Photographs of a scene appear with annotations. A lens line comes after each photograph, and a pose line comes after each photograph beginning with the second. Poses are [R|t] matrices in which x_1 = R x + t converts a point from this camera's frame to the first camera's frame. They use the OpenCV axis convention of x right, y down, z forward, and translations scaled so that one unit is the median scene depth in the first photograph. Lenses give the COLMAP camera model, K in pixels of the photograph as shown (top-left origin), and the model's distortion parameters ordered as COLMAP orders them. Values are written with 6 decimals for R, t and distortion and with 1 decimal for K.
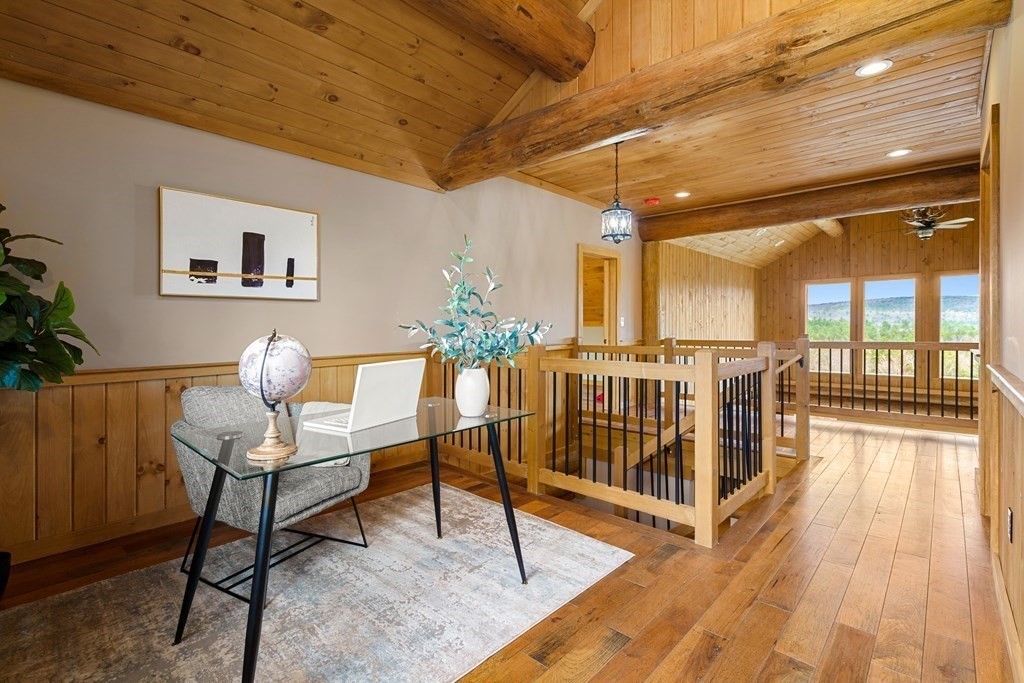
lens RADIAL K [[466.8, 0, 509.4], [0, 466.8, 337.9], [0, 0, 1]] dist [0.001763, -0.000162]
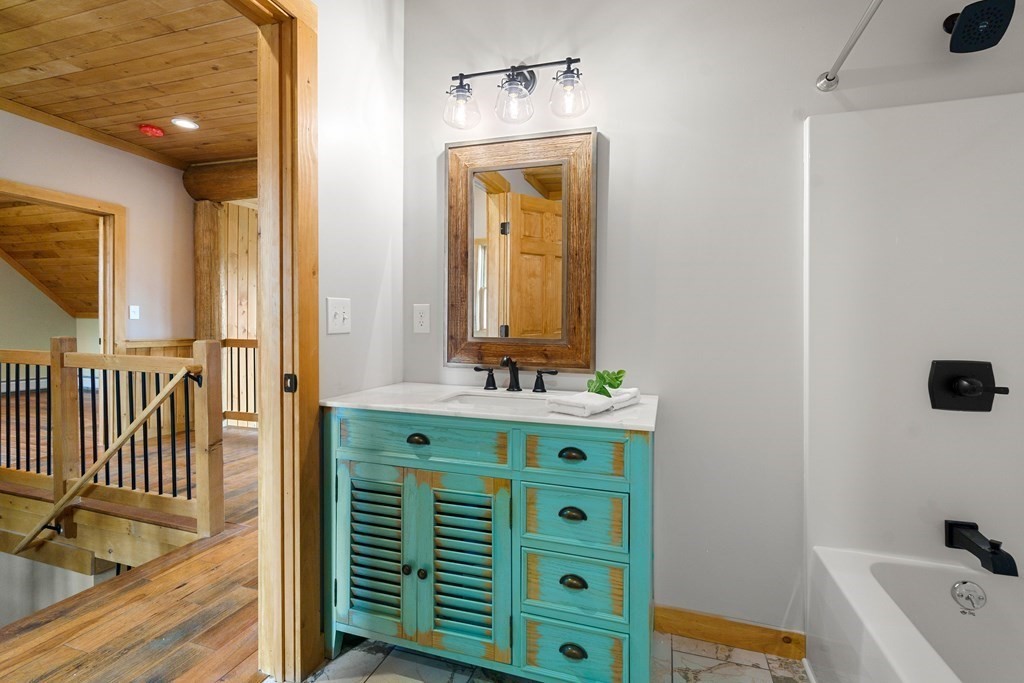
lens RADIAL K [[466.8, 0, 518.8], [0, 466.8, 338.1], [0, 0, 1]] dist [0.001763, -0.000162]
pose [[0.901523, 0.000894, 0.432731, 0.452992], [-0.001390, 0.999999, 0.000831, 0.001357], [-0.432730, -0.001351, 0.901523, 0.160497]]
